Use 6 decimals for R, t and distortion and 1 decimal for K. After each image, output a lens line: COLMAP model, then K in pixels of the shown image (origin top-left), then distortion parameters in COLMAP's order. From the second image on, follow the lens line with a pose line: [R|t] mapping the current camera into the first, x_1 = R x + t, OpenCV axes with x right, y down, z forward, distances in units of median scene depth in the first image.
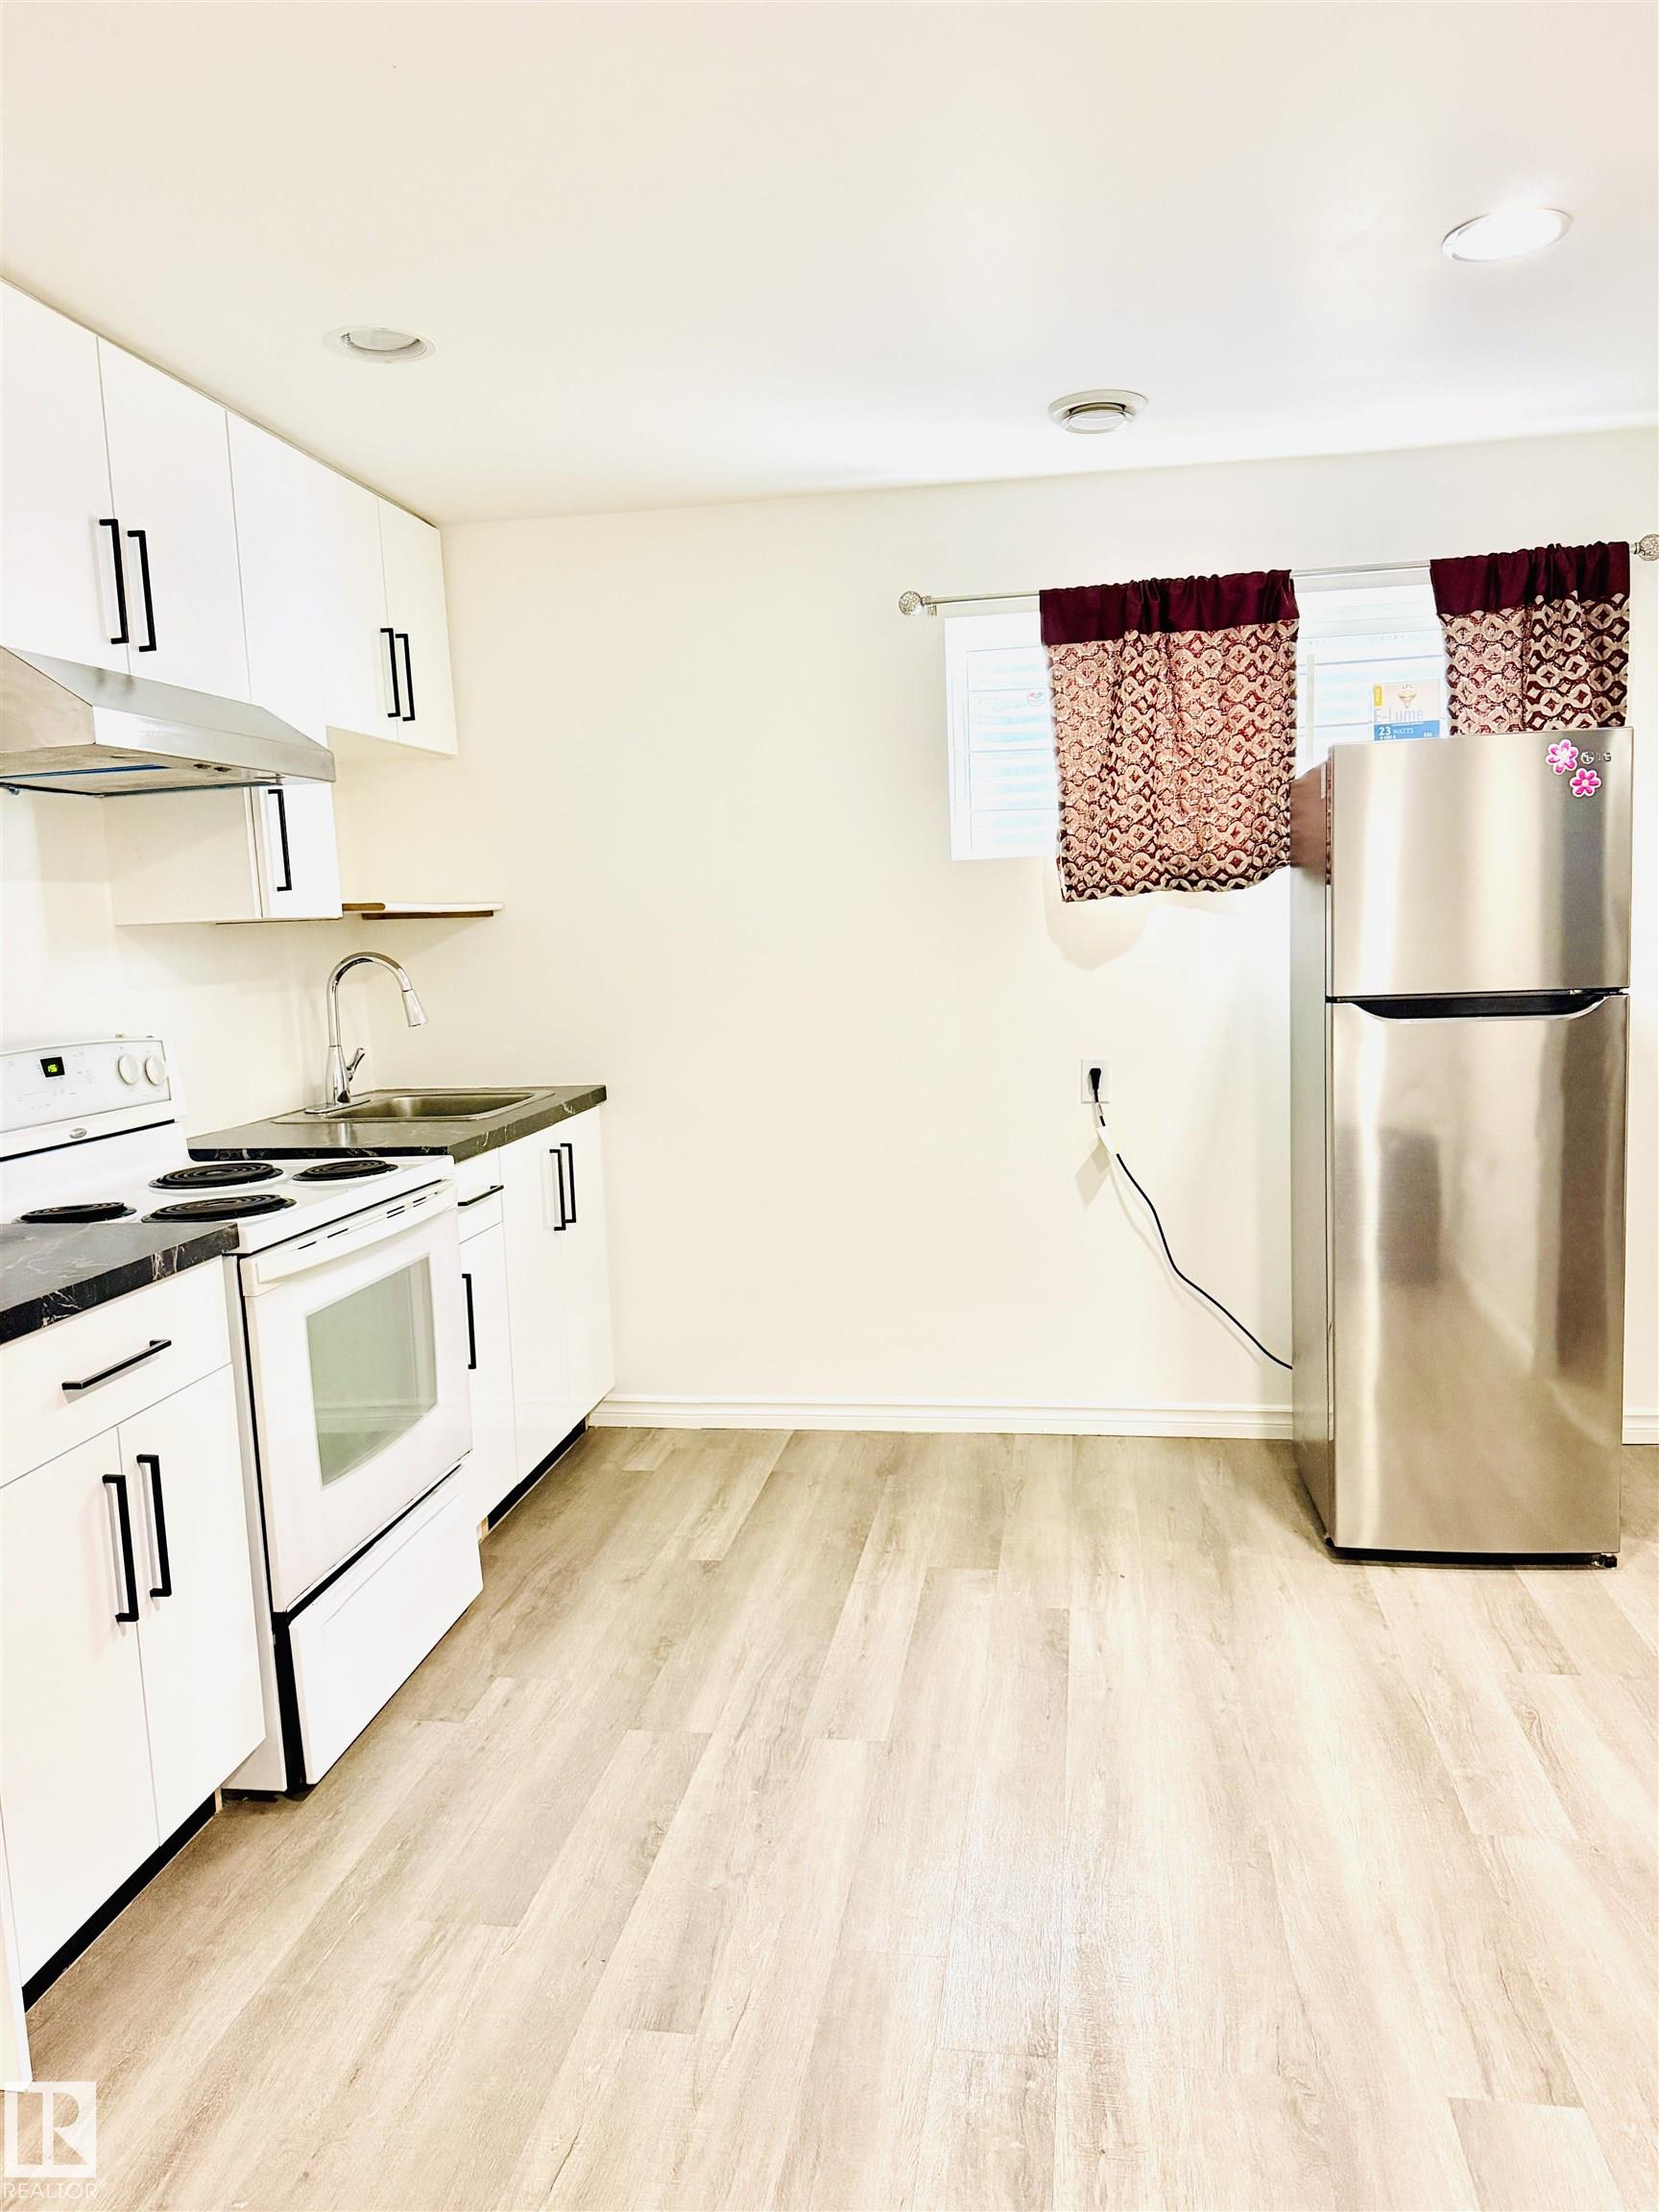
lens RADIAL K [[1582.8, 0, 819.0], [0, 1582.8, 1120.7], [0, 0, 1]] dist [0.037572, -0.033488]
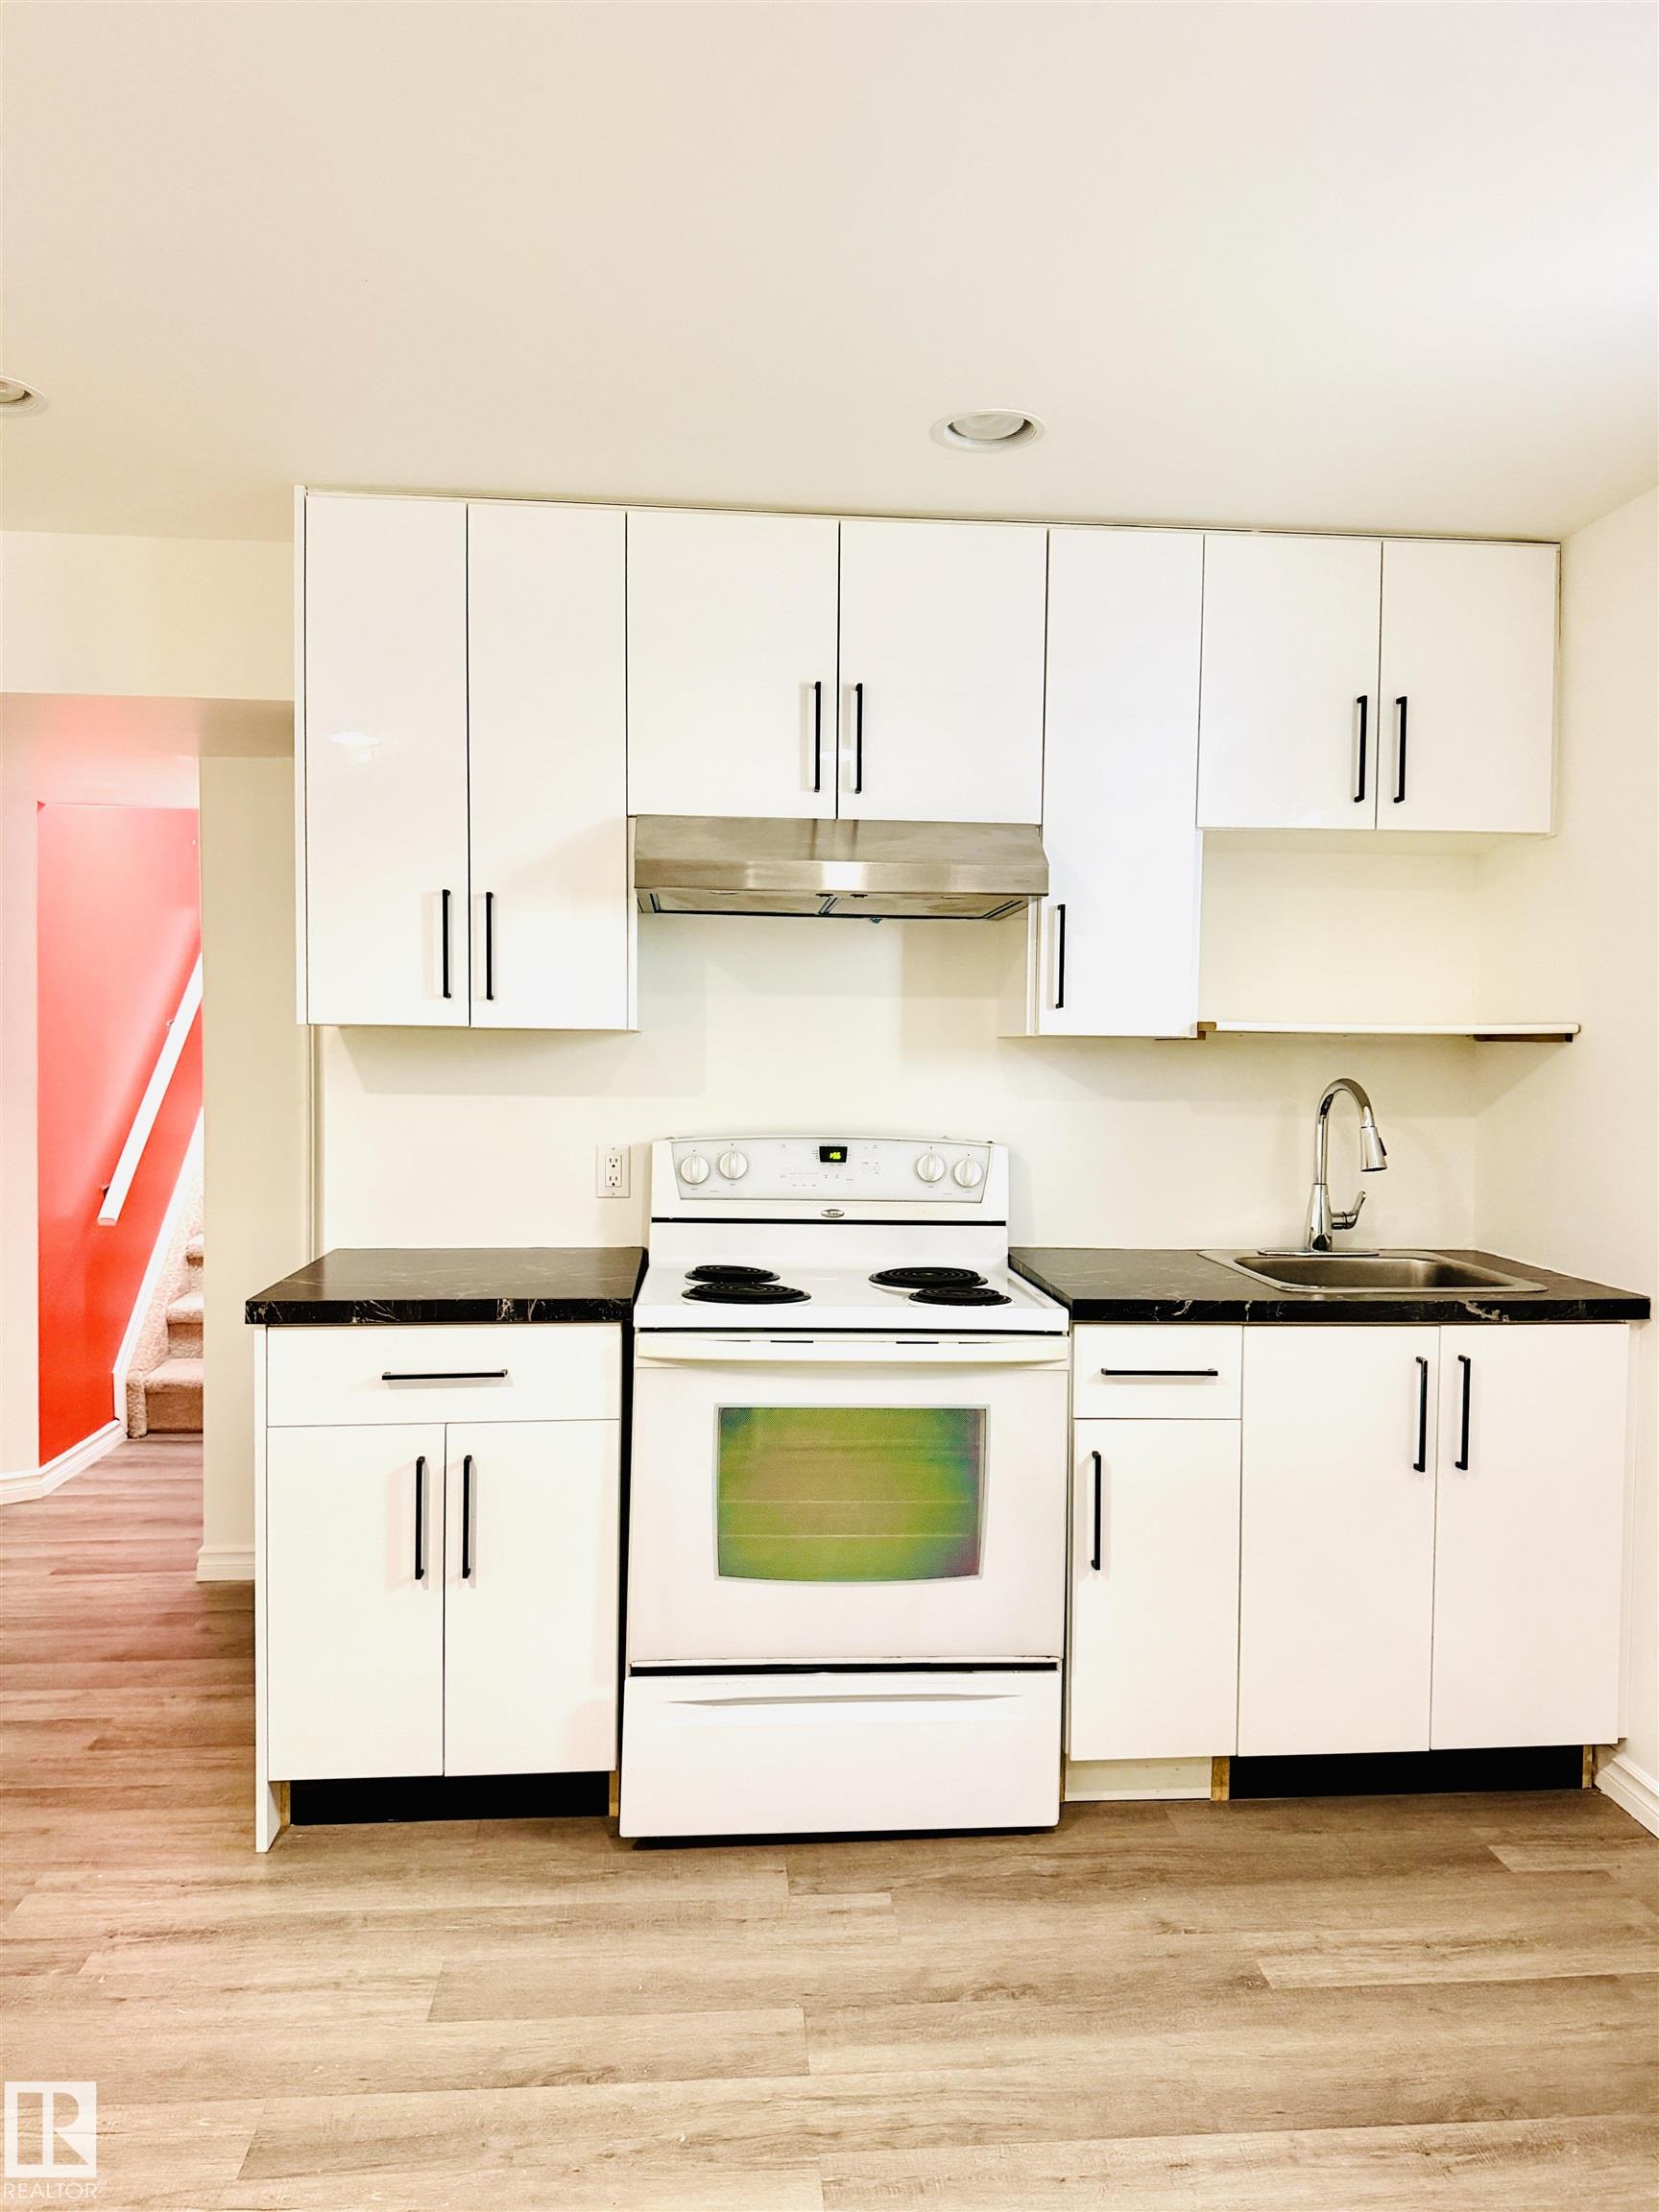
lens RADIAL K [[1582.8, 0, 828.4], [0, 1582.8, 1084.6], [0, 0, 1]] dist [0.037572, -0.033488]
pose [[0.235187, 0.068538, -0.969531, 0.612884], [-0.144098, 0.988946, 0.034955, -0.119801], [0.961209, 0.131487, 0.242463, 0.686504]]
